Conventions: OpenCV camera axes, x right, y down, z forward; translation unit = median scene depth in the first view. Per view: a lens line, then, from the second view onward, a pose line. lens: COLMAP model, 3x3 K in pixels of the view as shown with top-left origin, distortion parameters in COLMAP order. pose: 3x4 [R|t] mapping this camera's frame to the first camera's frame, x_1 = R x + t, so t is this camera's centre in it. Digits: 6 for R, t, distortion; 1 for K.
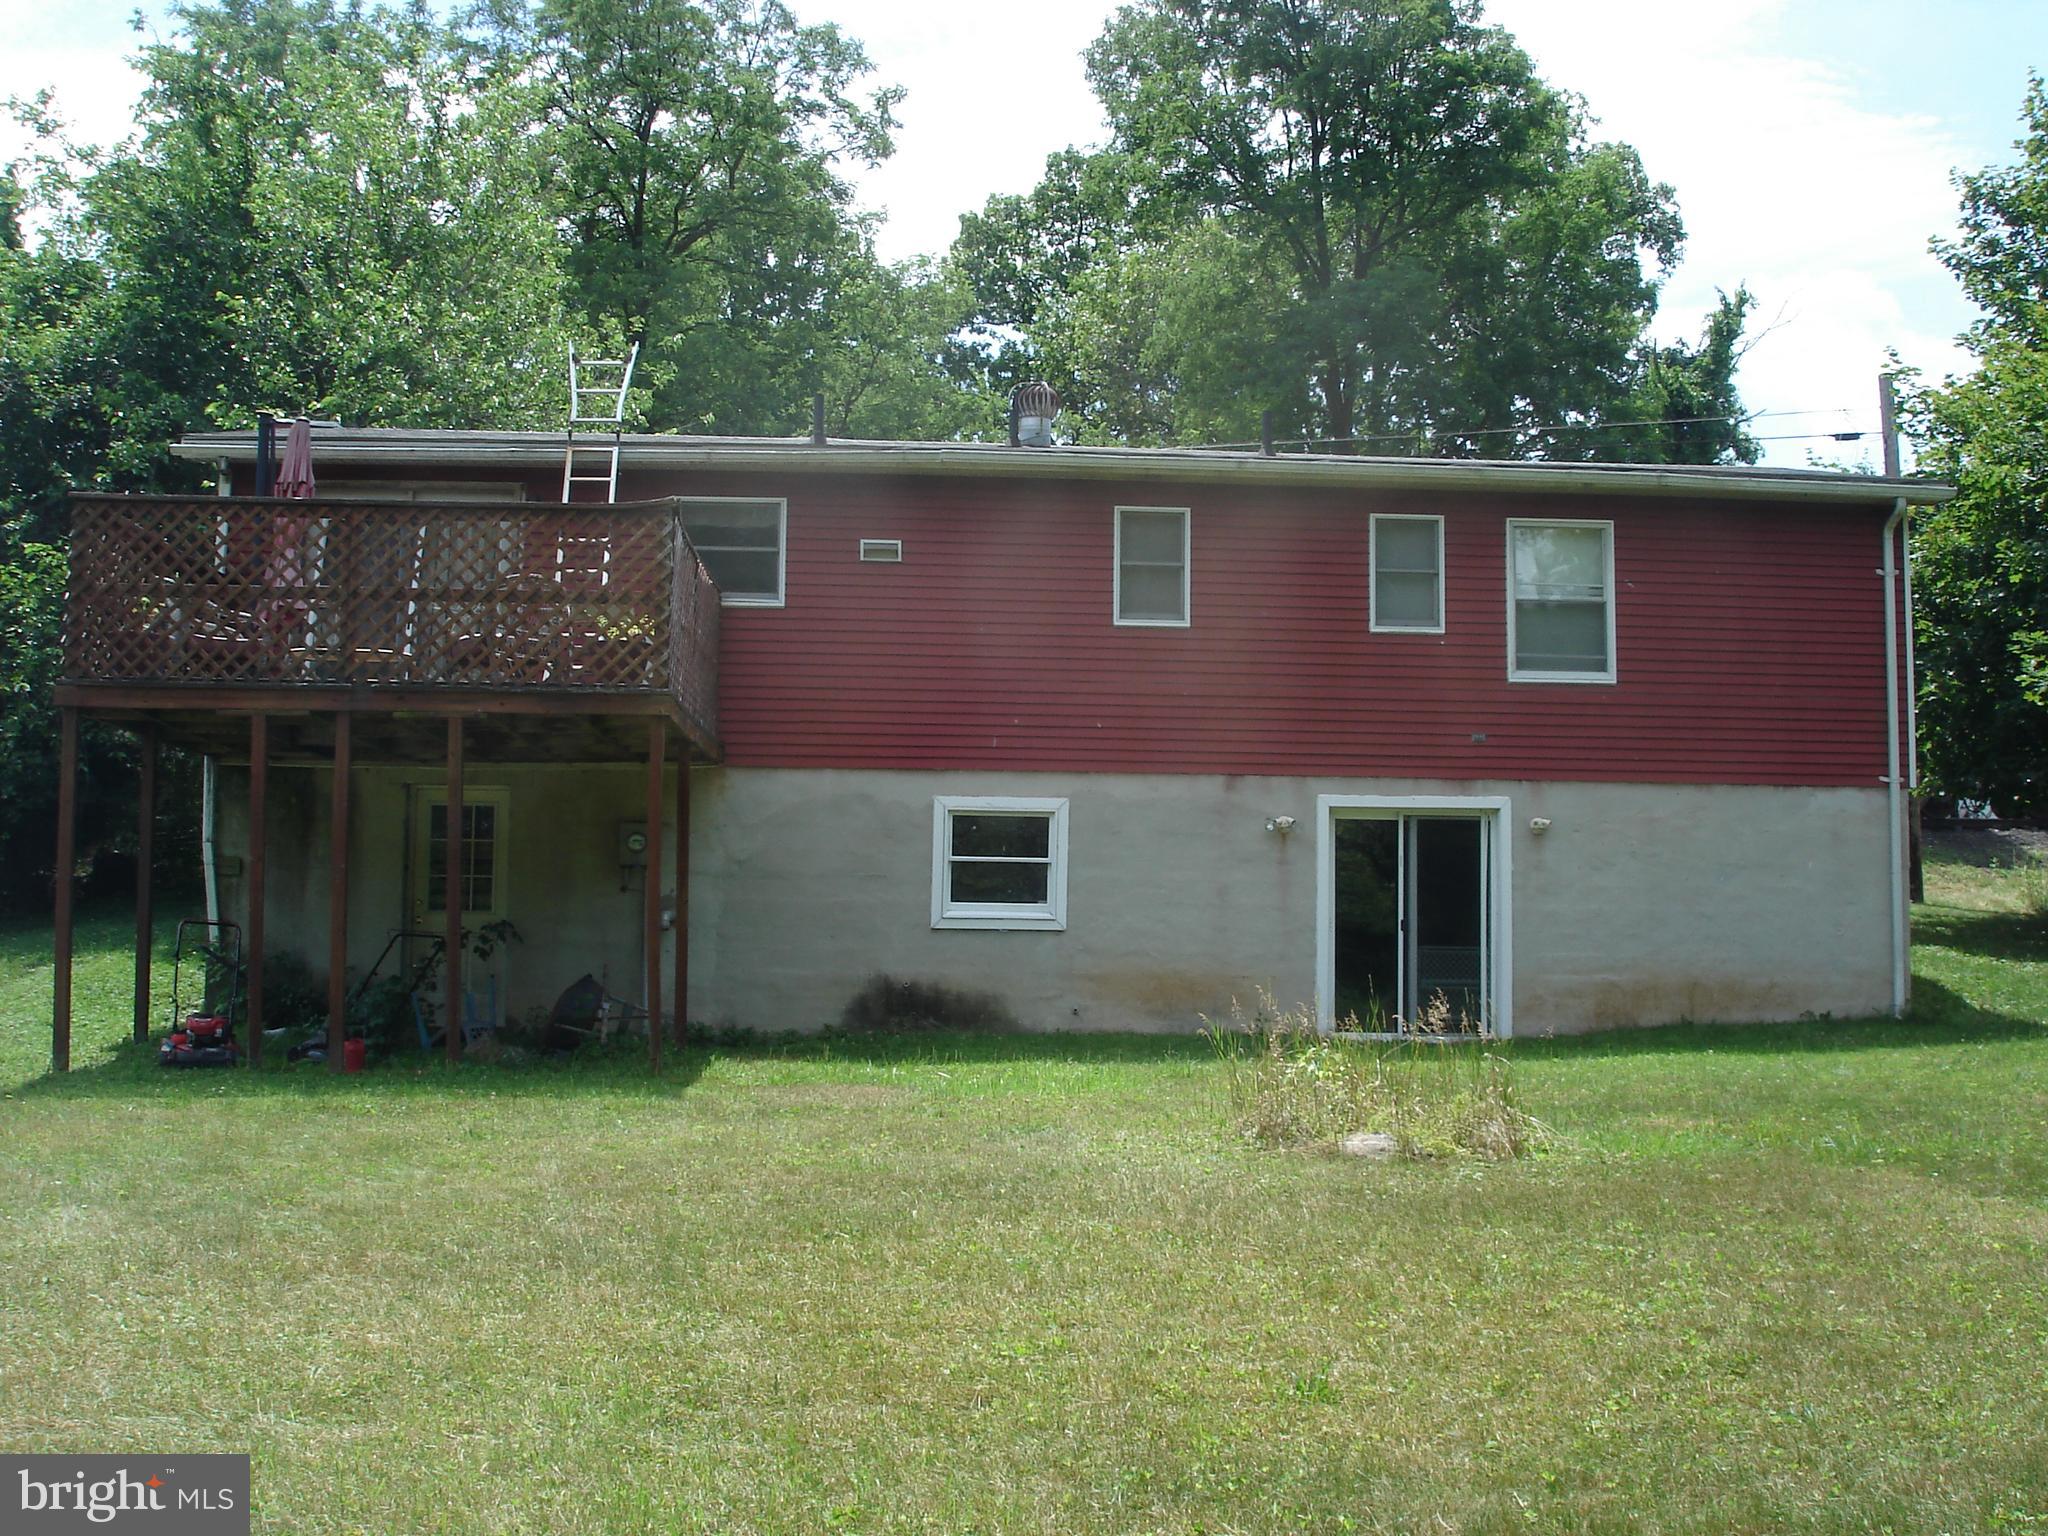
lens RADIAL K [[2307.8, 0, 1024.0], [0, 2307.8, 768.0], [0, 0, 1]] dist [-0.071412, -0.144164]
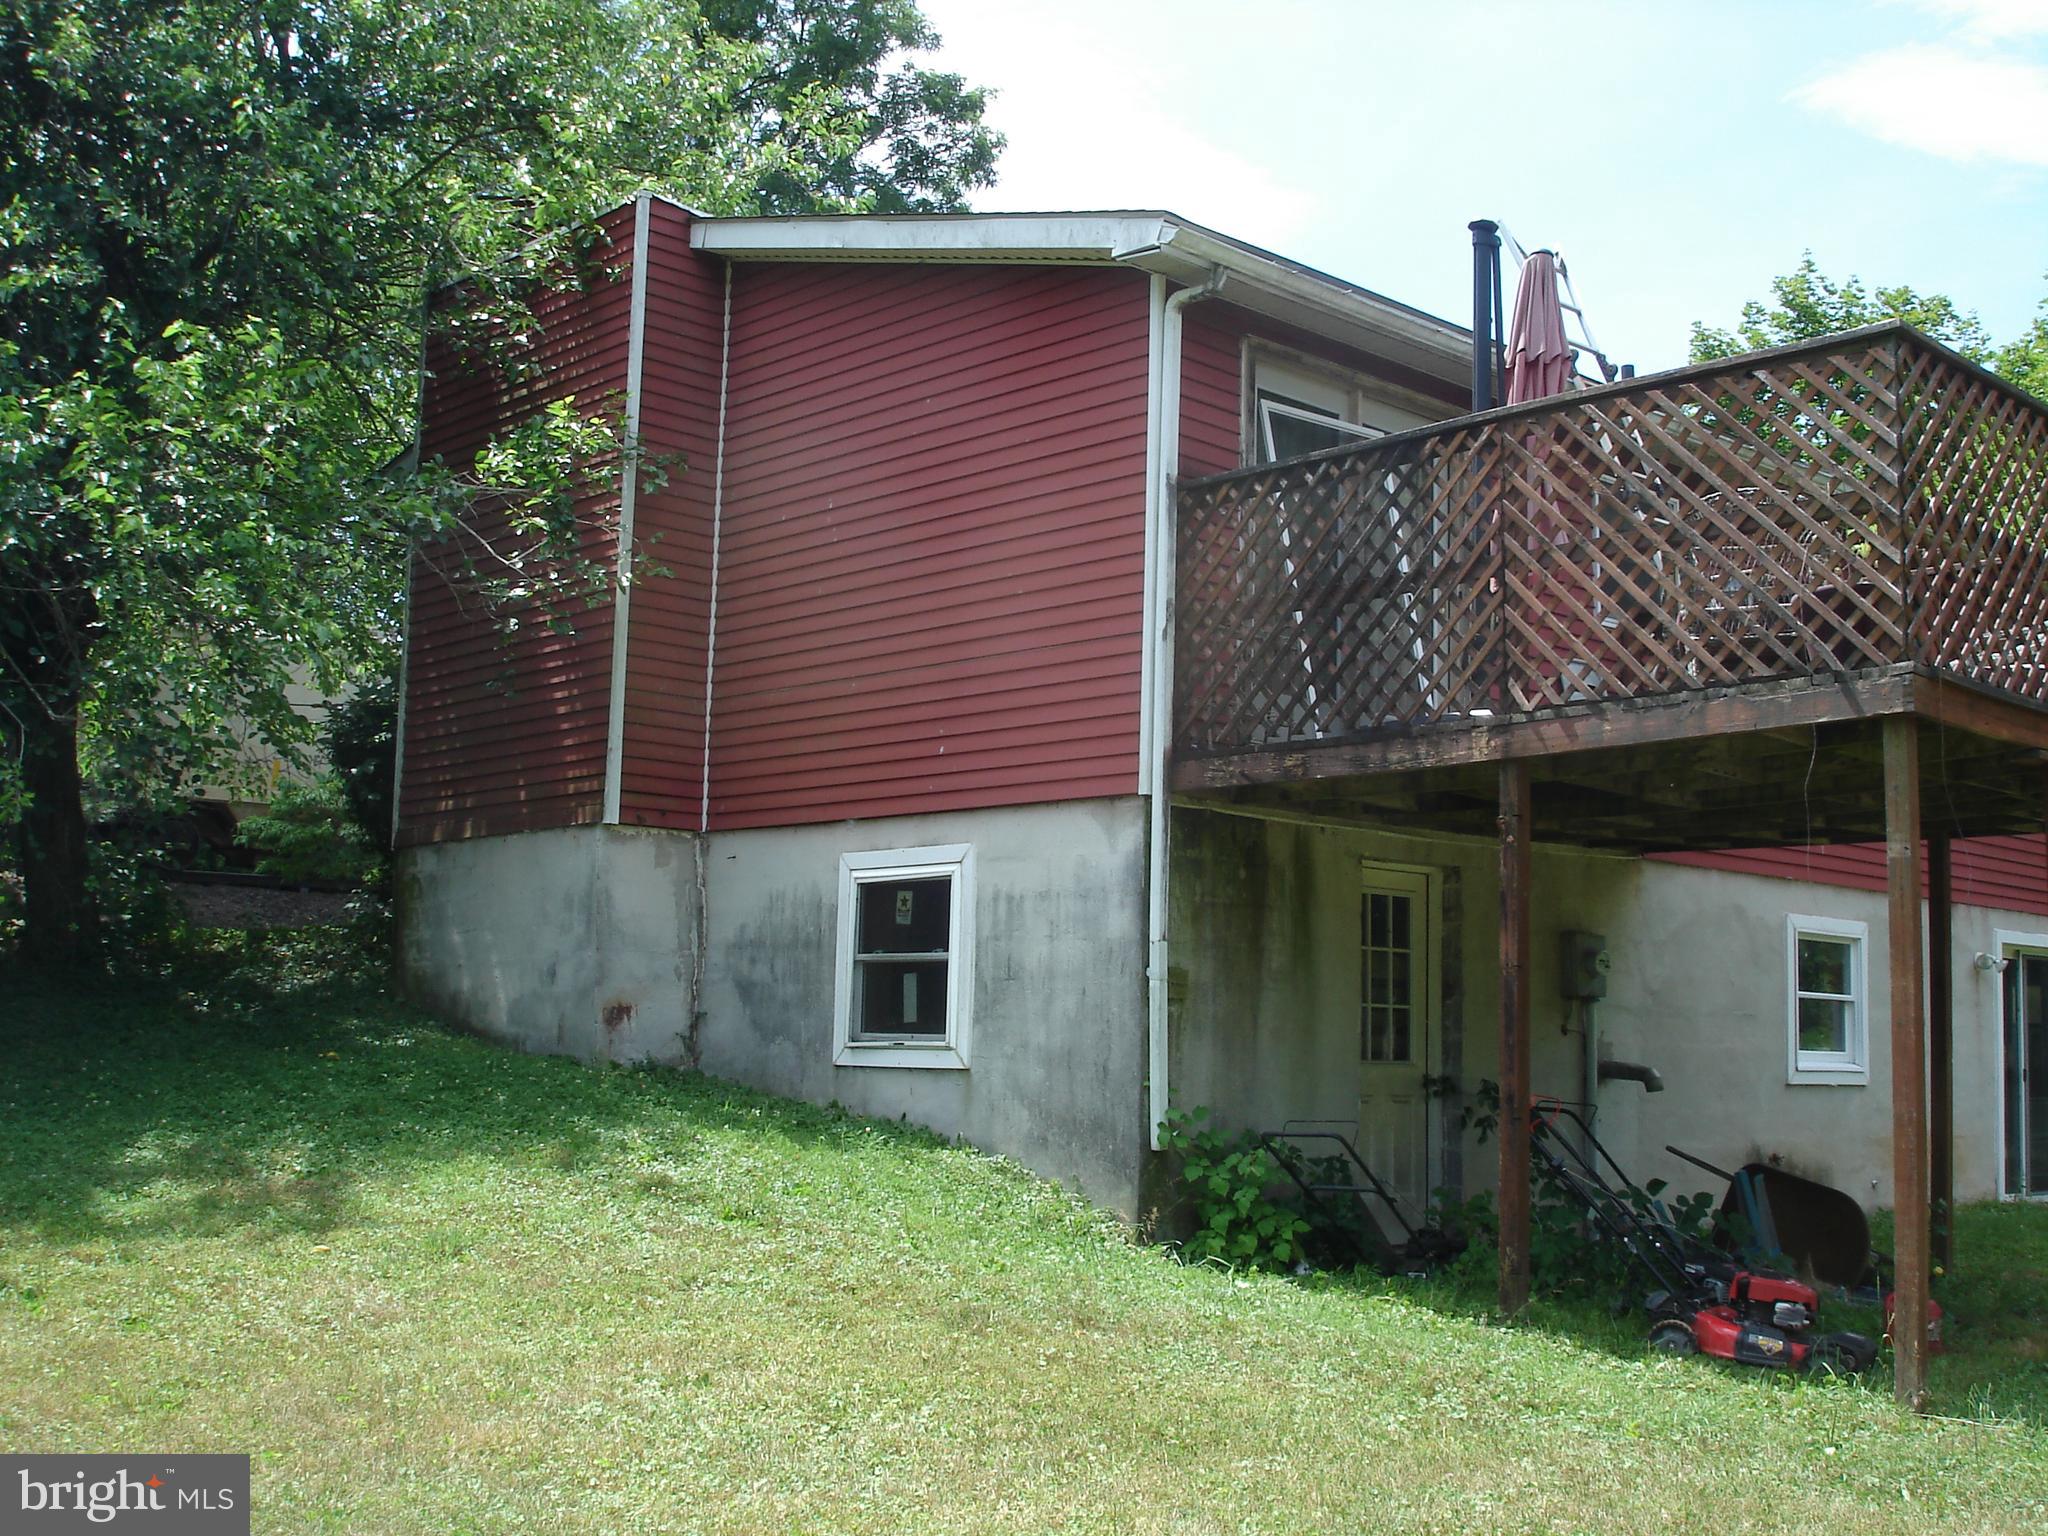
lens RADIAL K [[2307.8, 0, 1024.0], [0, 2307.8, 768.0], [0, 0, 1]] dist [-0.071412, -0.144164]
pose [[0.766799, 0.086123, 0.636084, -0.721092], [-0.069993, 0.996268, -0.050514, 0.020363], [-0.638060, -0.005788, 0.769965, 0.568308]]
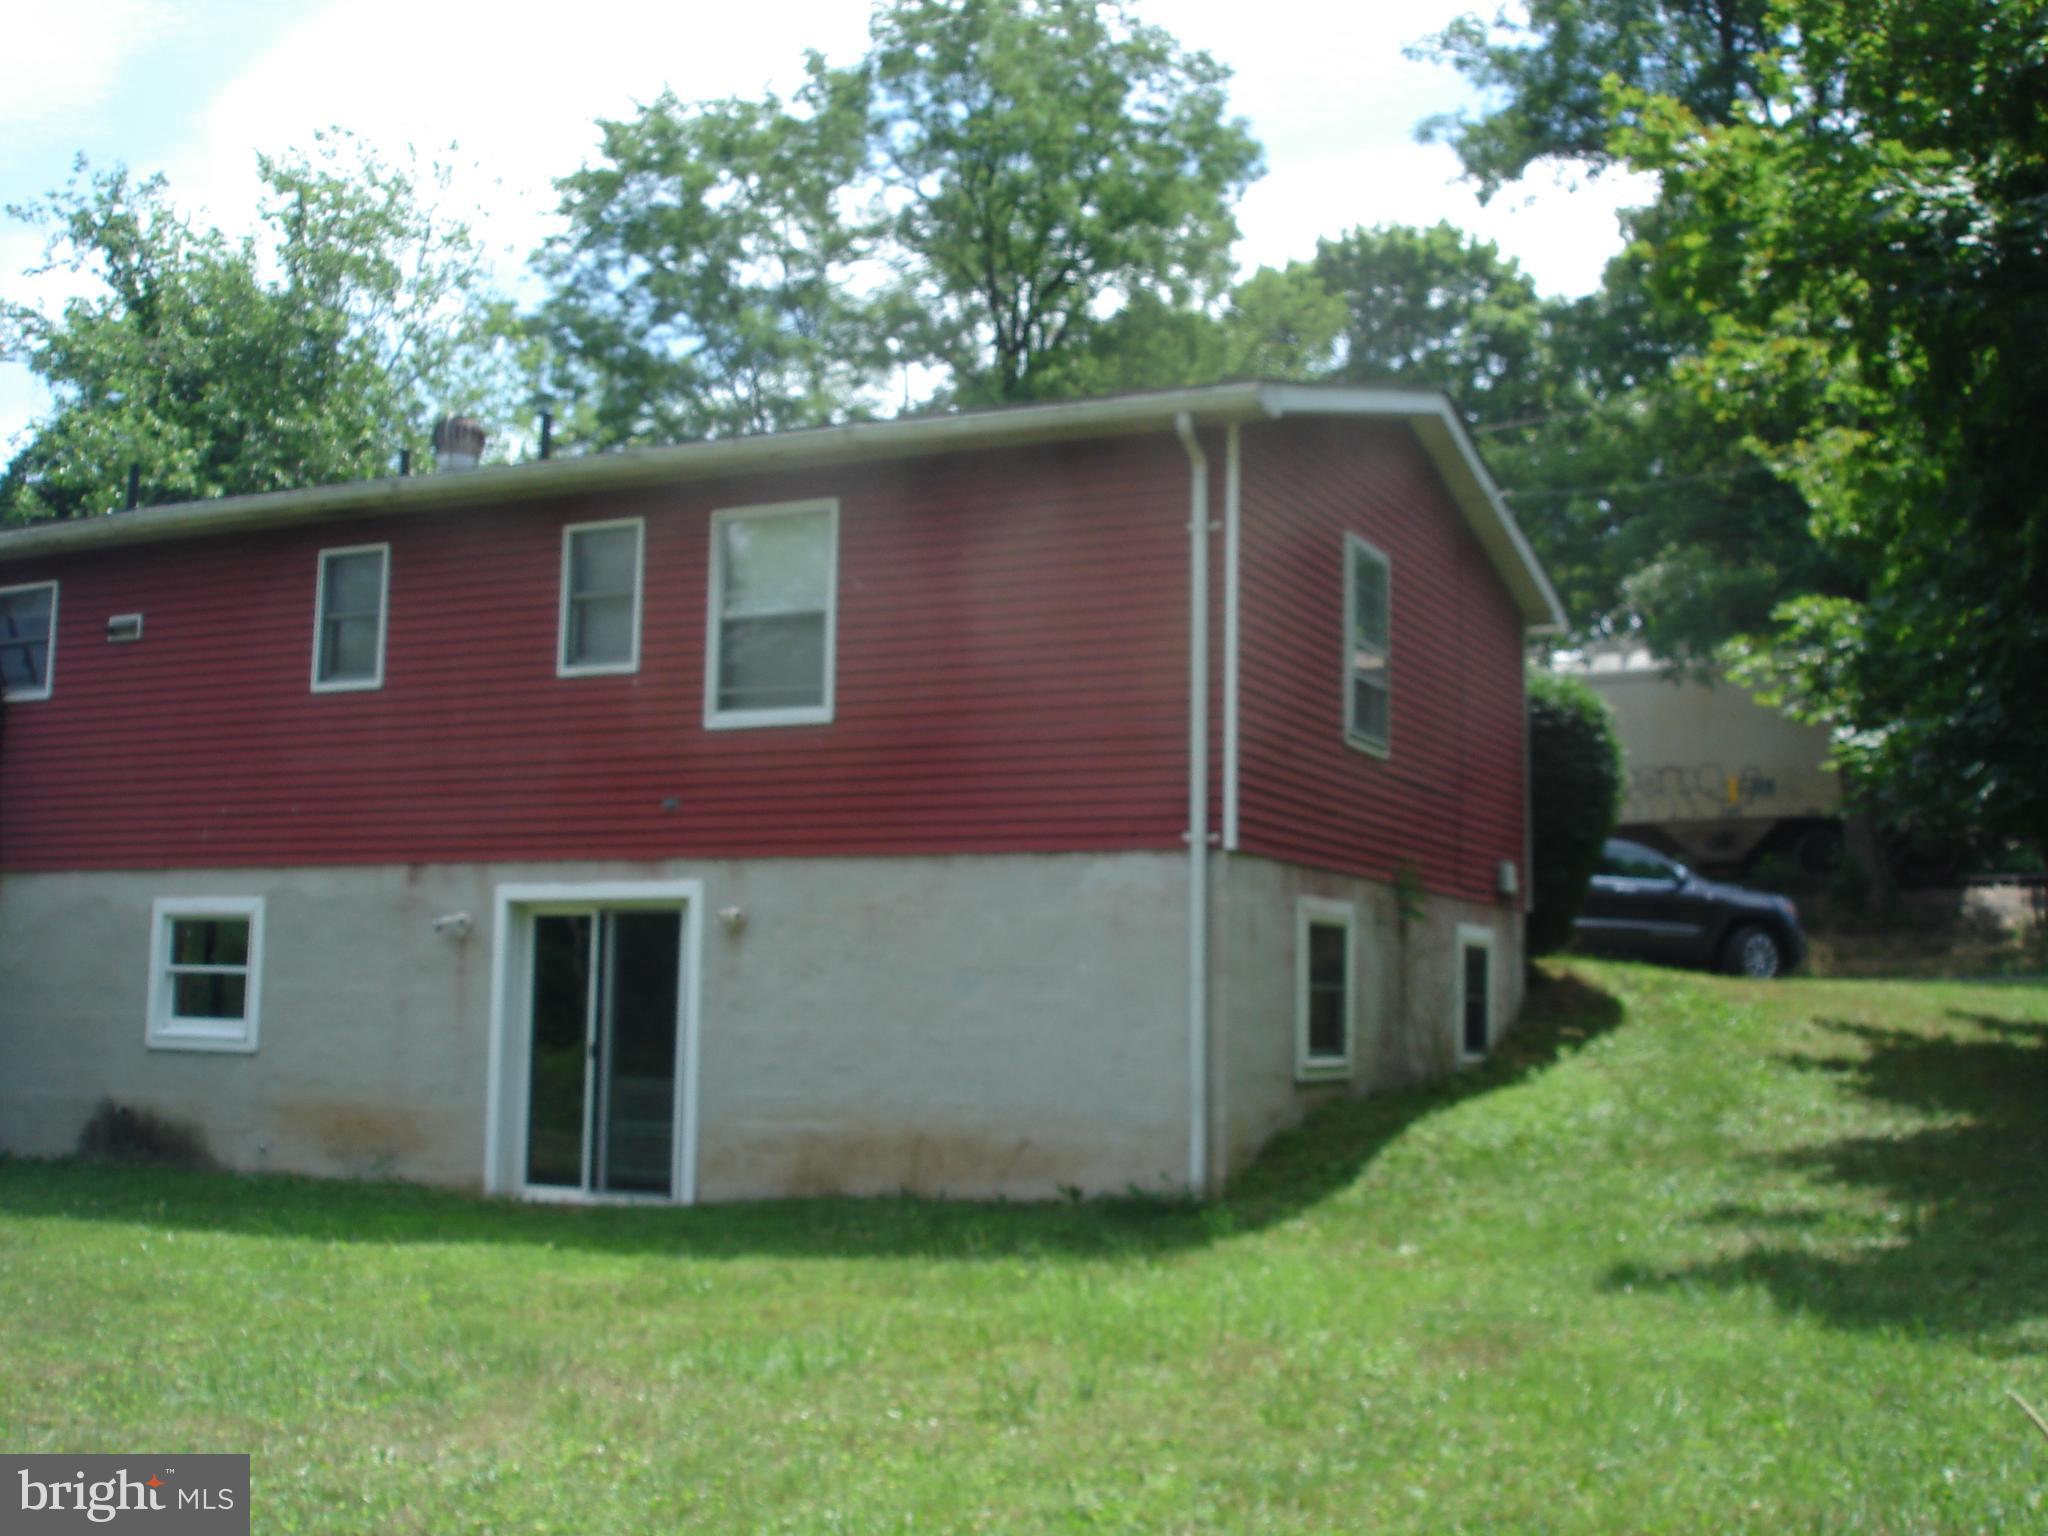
lens RADIAL K [[2307.8, 0, 1024.0], [0, 2307.8, 768.0], [0, 0, 1]] dist [-0.071412, -0.144164]
pose [[0.872254, -0.053561, -0.486112, 0.674965], [0.034800, 0.998263, -0.047548, 0.015264], [0.487814, 0.024557, 0.872602, 0.394979]]
